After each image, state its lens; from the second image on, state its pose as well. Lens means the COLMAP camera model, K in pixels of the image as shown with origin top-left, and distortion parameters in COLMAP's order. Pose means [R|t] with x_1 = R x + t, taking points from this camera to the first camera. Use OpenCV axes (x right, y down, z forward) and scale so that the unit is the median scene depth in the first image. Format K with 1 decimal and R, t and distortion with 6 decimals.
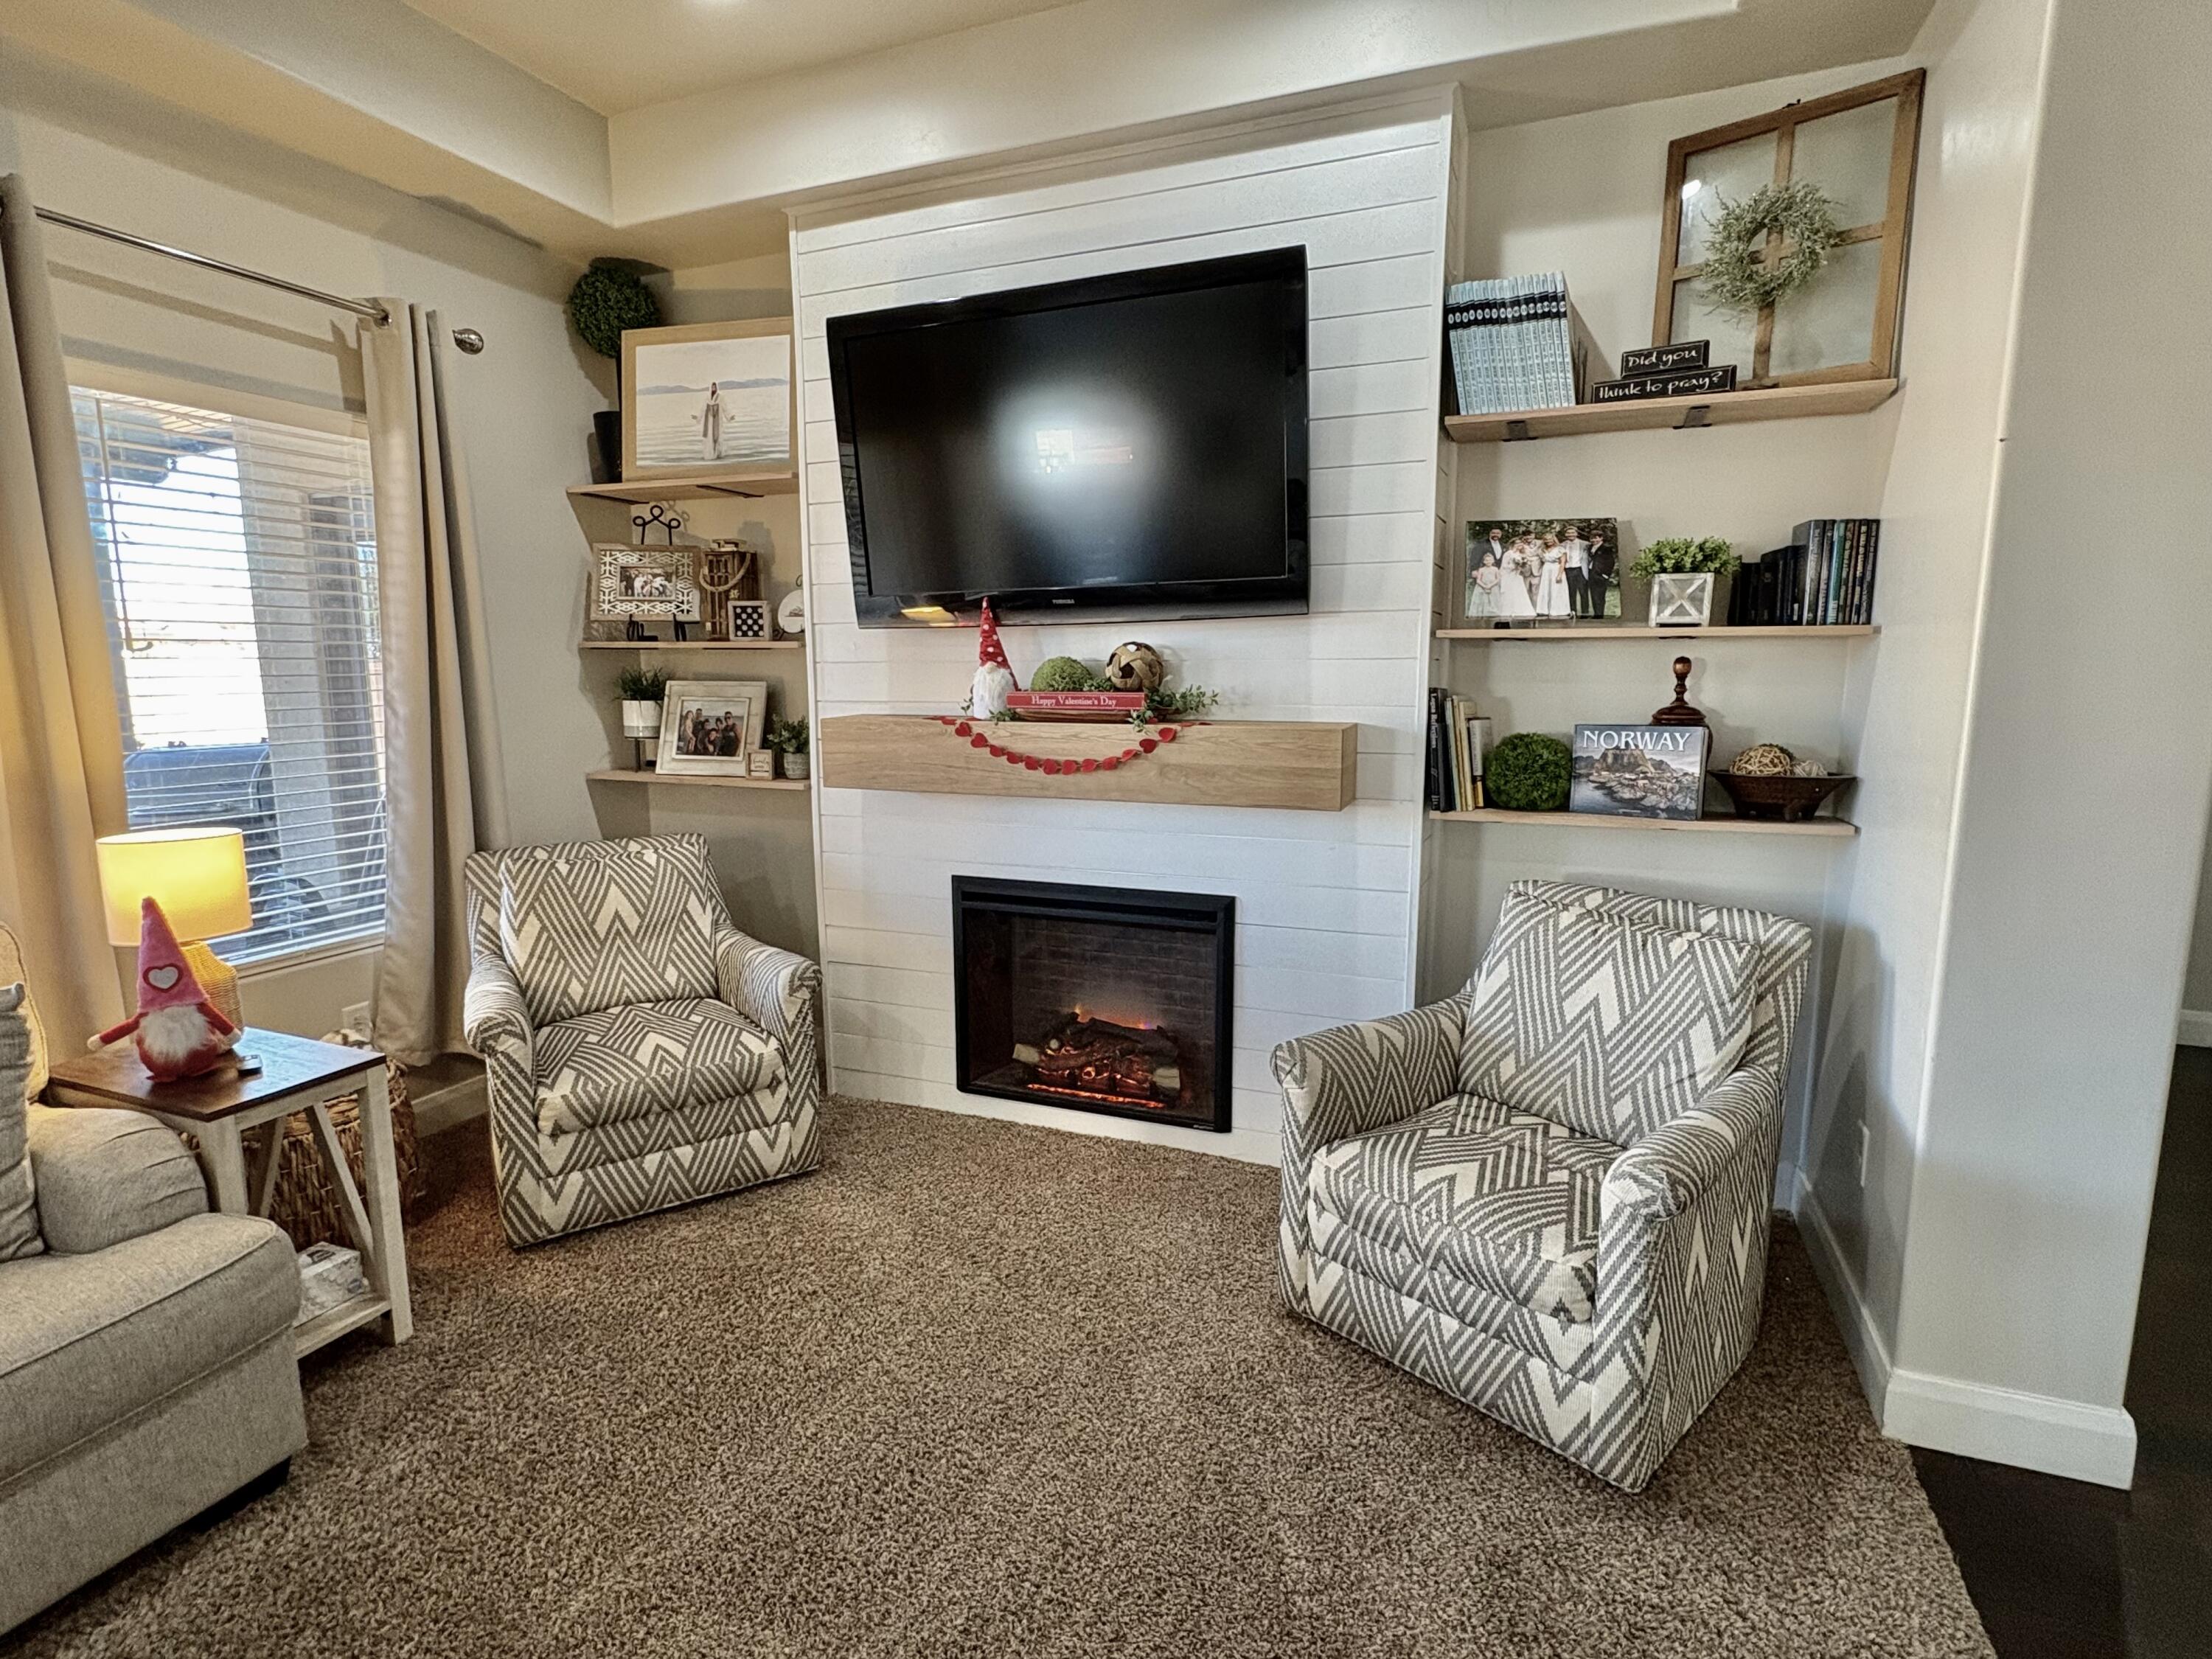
lens RADIAL K [[1119.3, 0, 1103.5], [0, 1119.3, 836.6], [0, 0, 1]] dist [-0.001694, -0.000676]
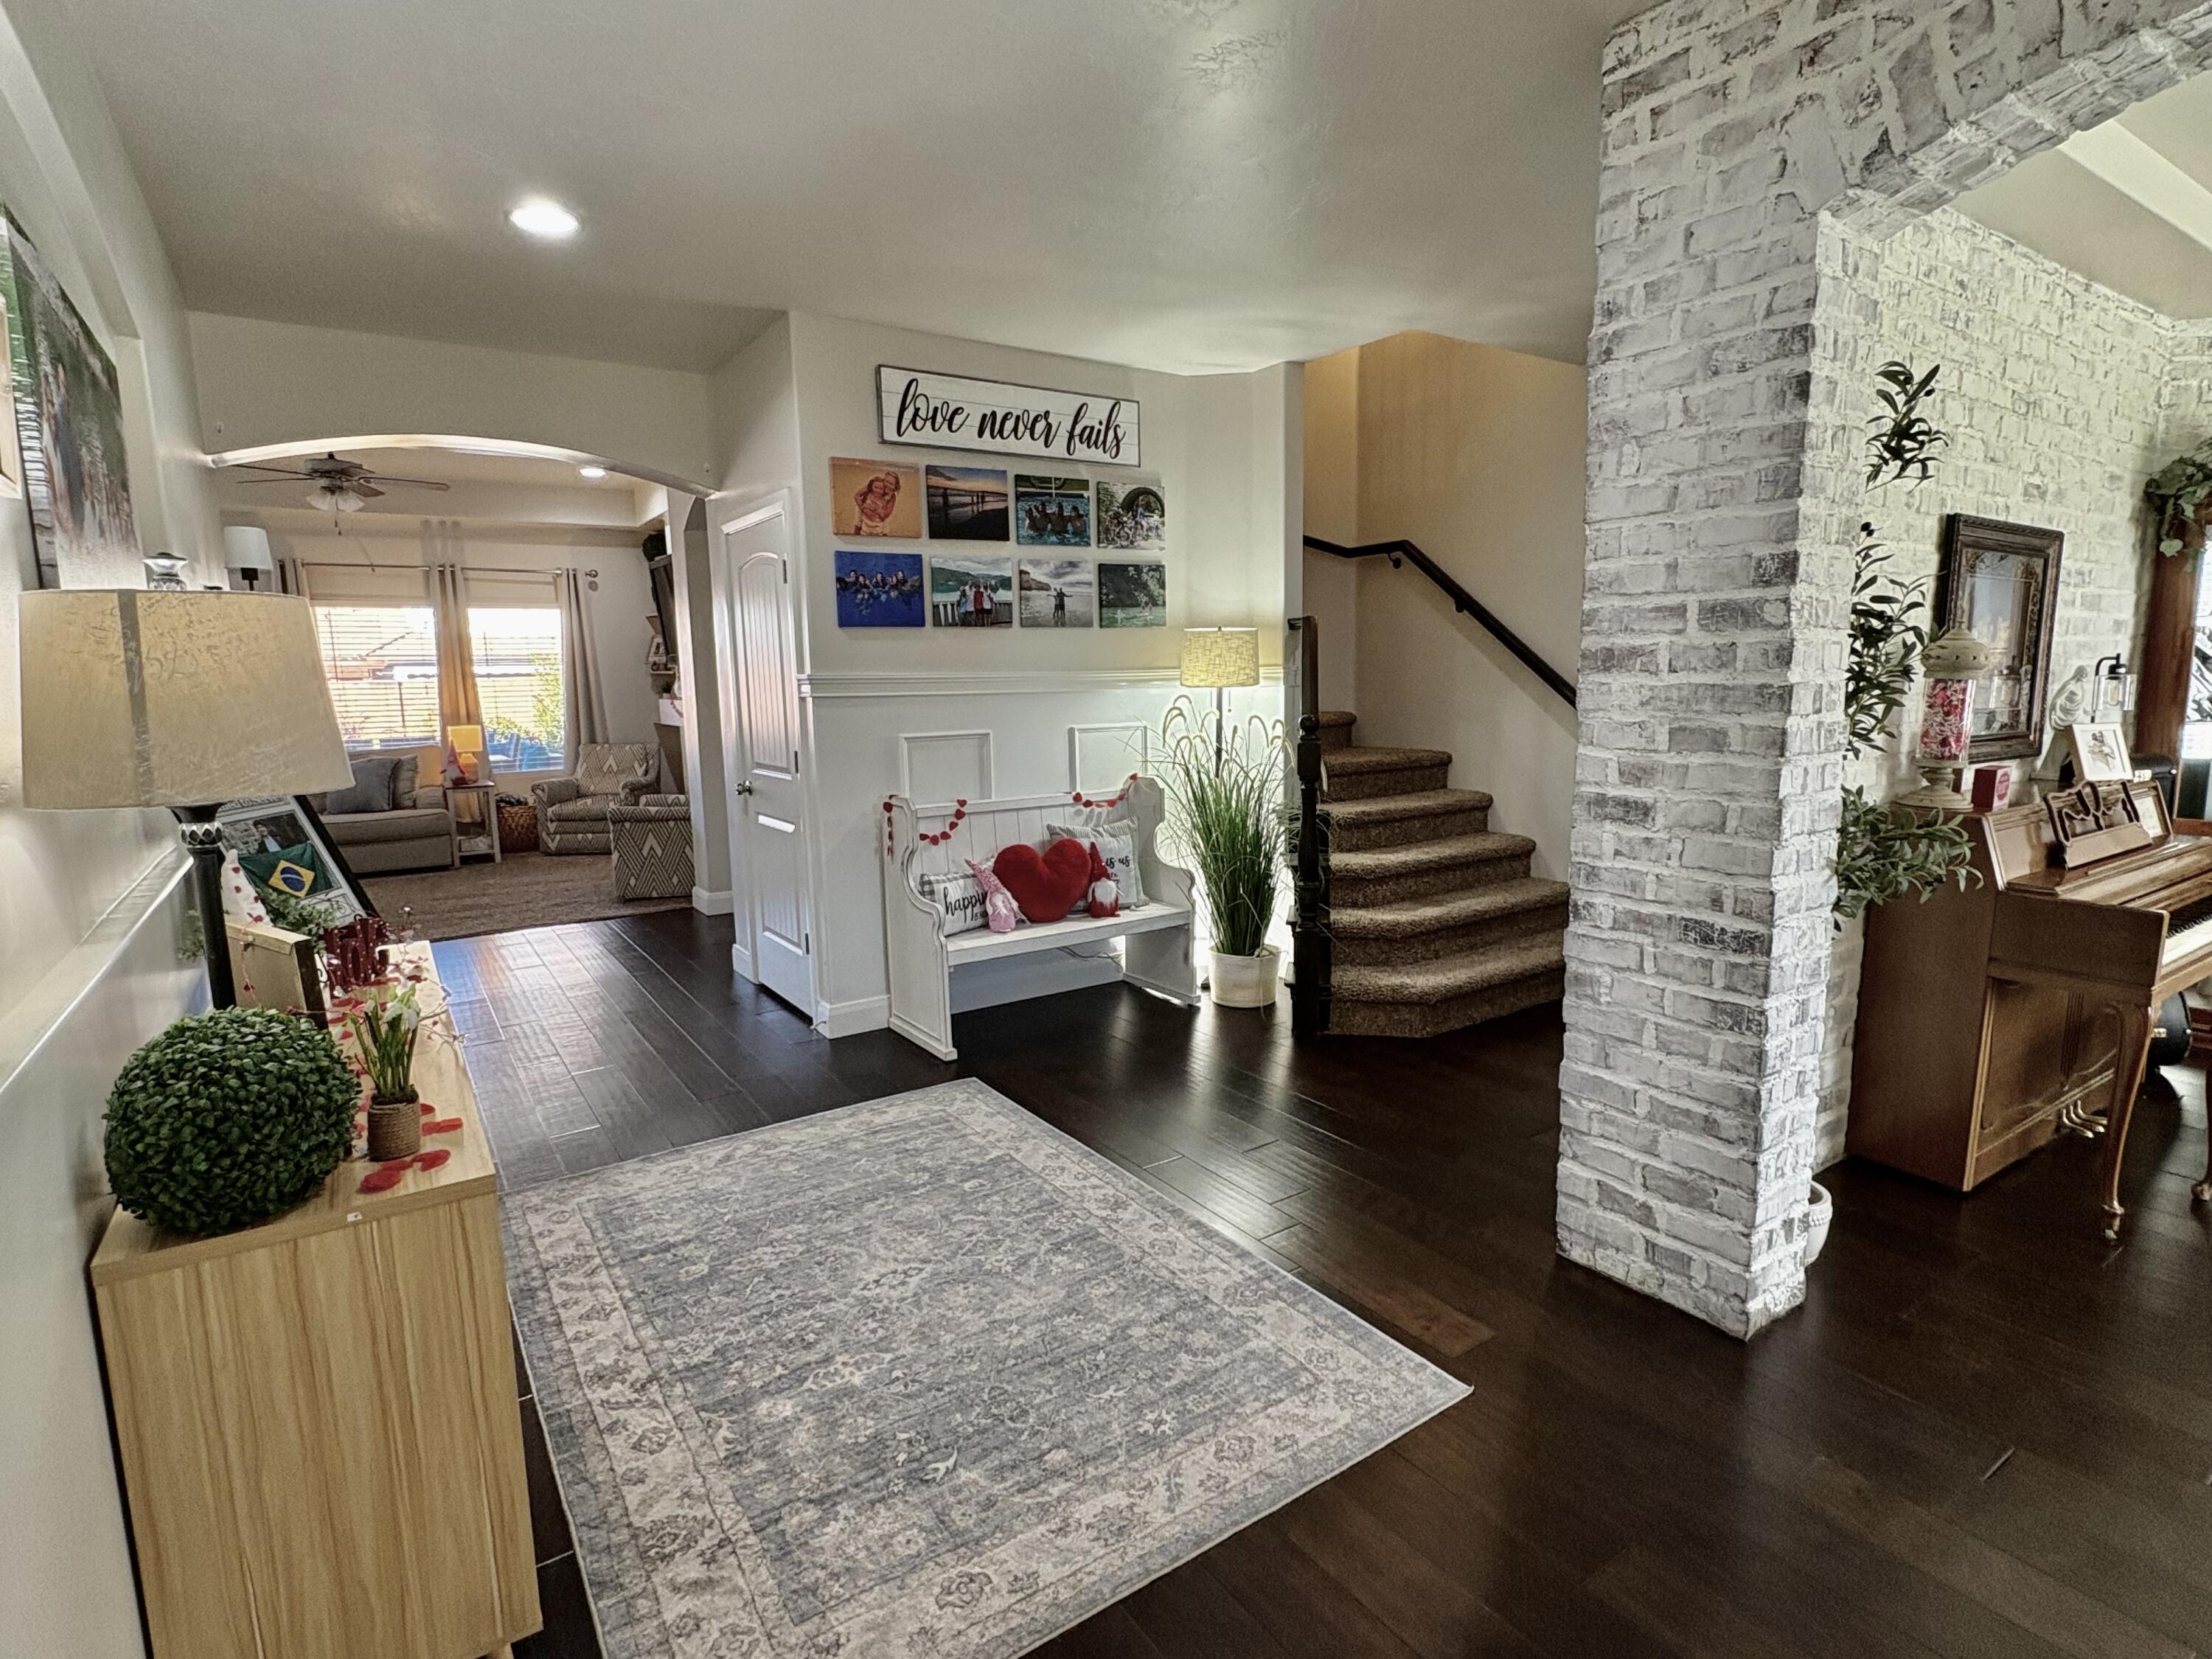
lens RADIAL K [[1119.3, 0, 1103.5], [0, 1119.3, 836.6], [0, 0, 1]] dist [-0.001694, -0.000676]
pose [[0.827377, 0.068824, -0.557414, 2.506401], [-0.066387, 0.997490, 0.024621, 0.106999], [0.557709, 0.016634, 0.829870, -0.790062]]
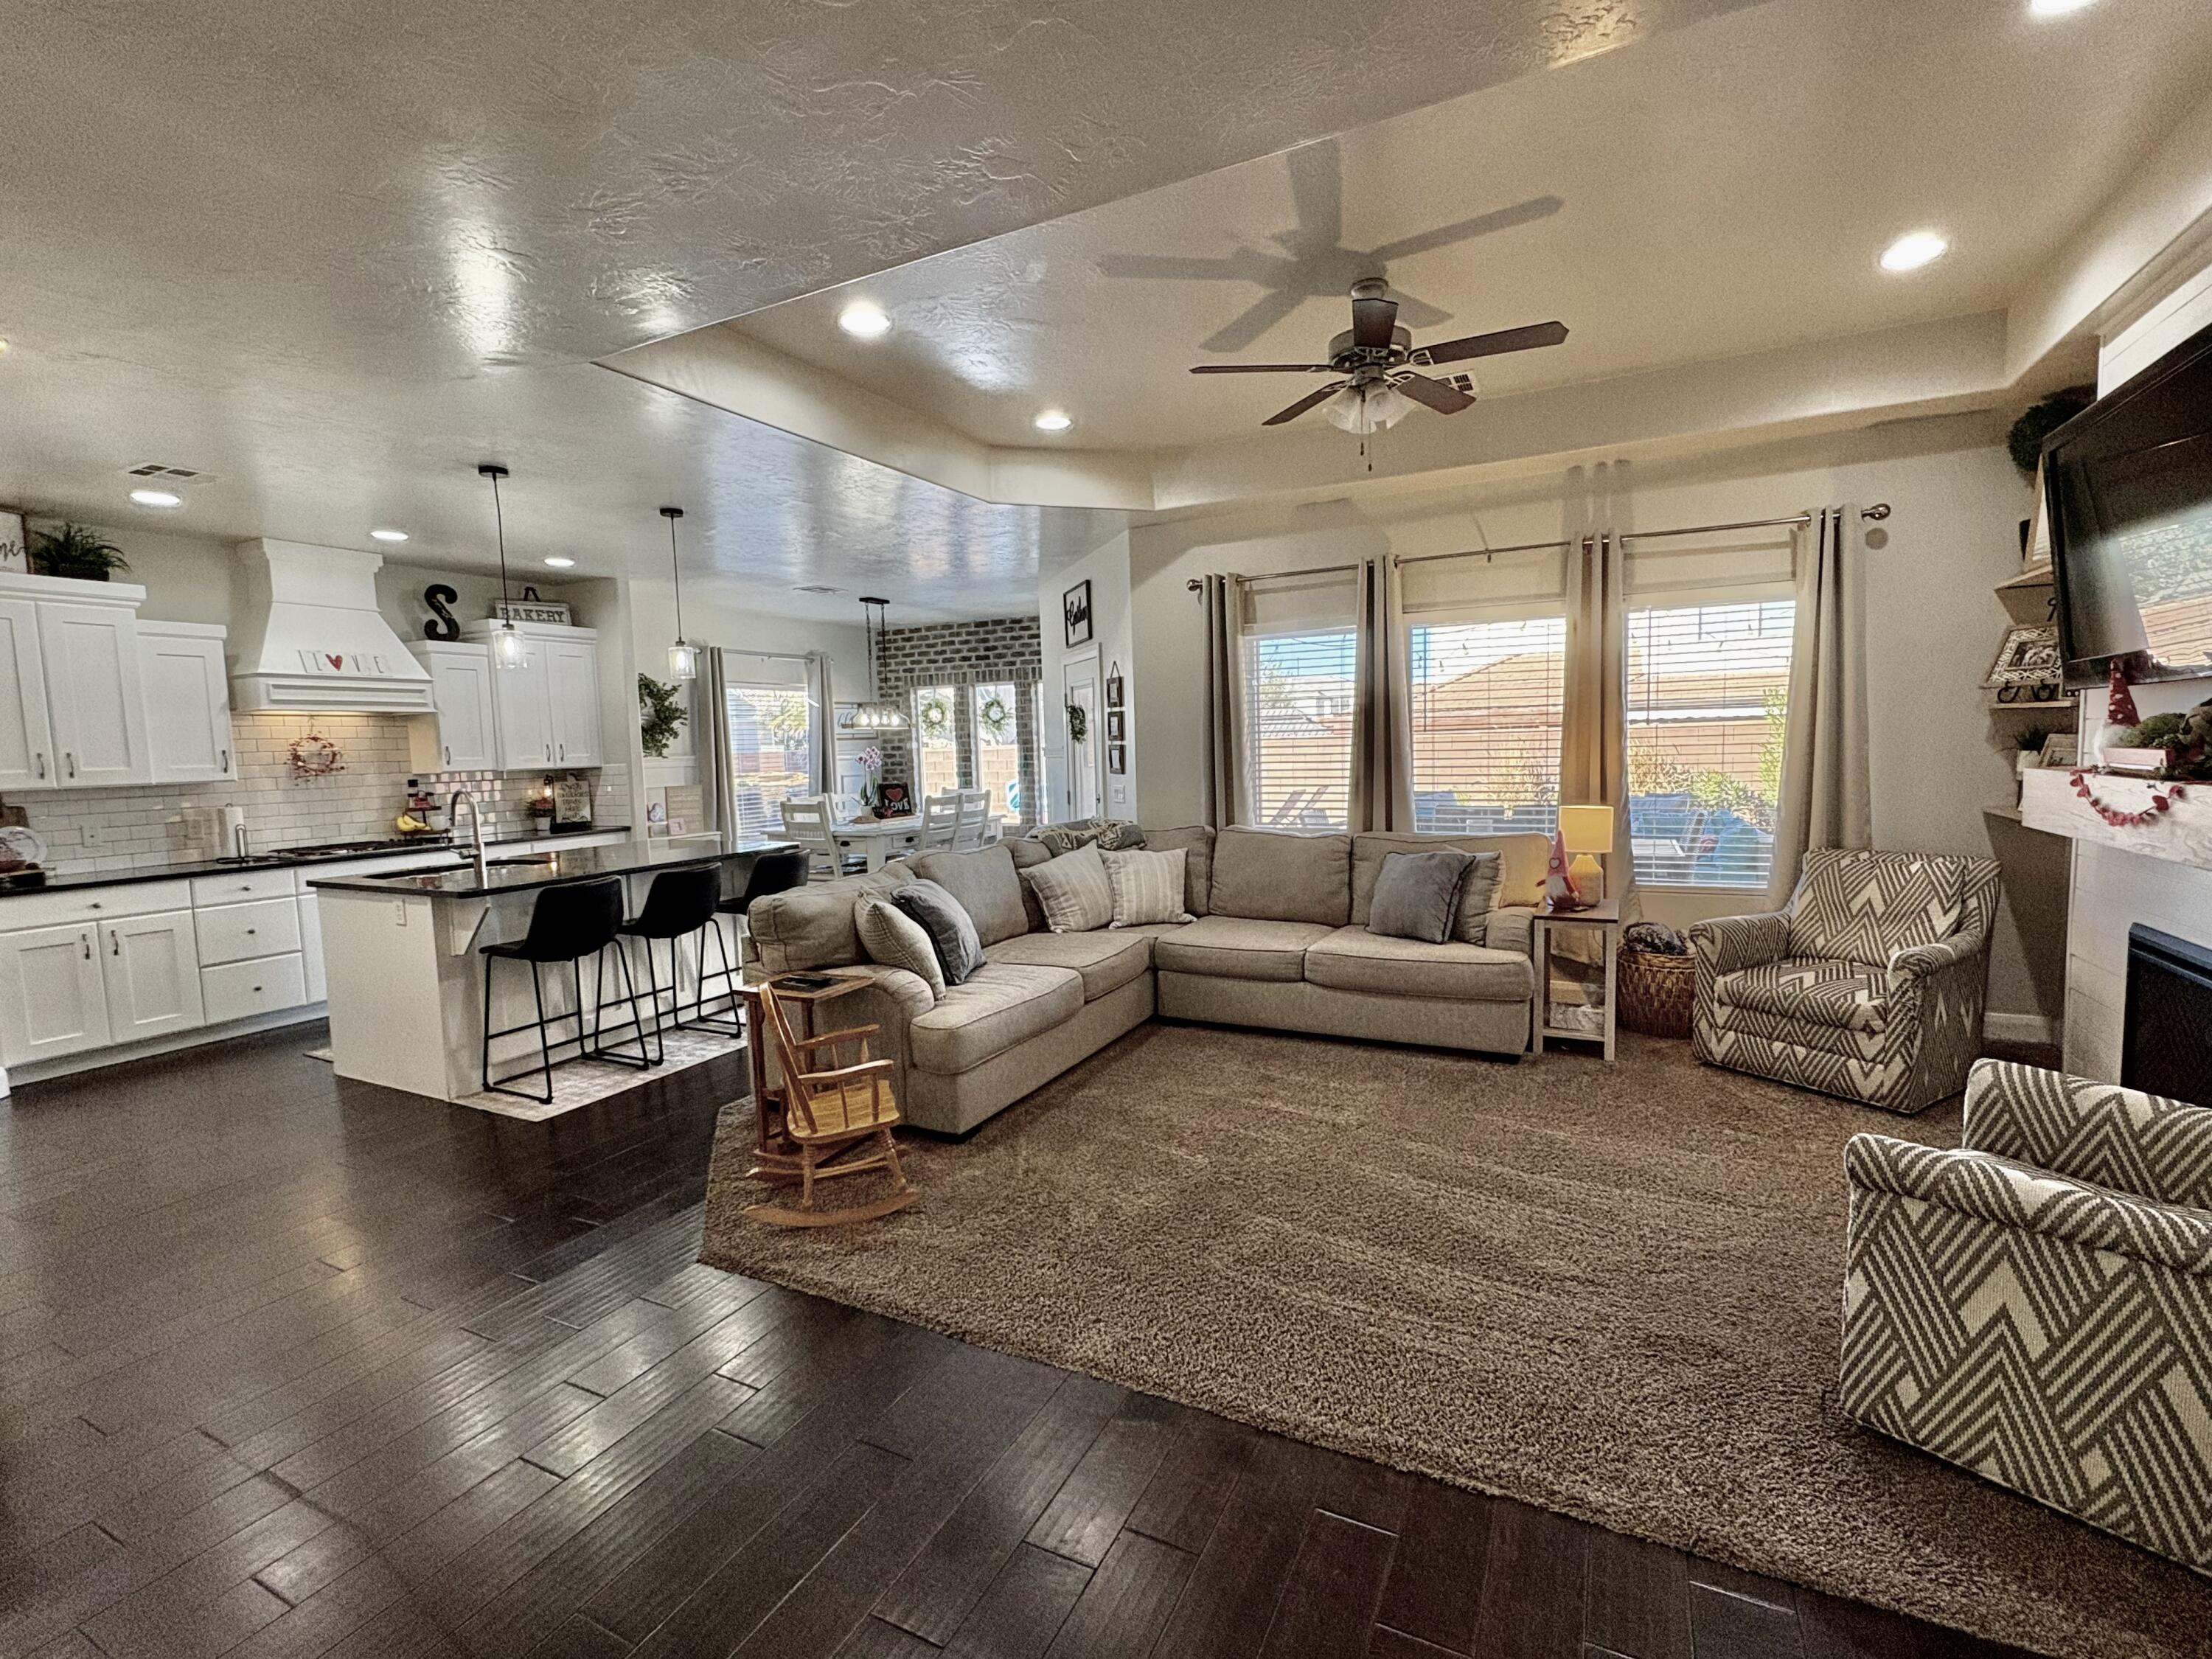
lens RADIAL K [[1007.4, 0, 1108.5], [0, 1007.4, 832.8], [0, 0, 1]] dist [0.001995, -0.000431]
pose [[-0.083797, 0.092682, -0.992163, 0.987432], [-0.119106, 0.987596, 0.102315, -0.034214], [0.989339, 0.126746, -0.071719, 0.134545]]
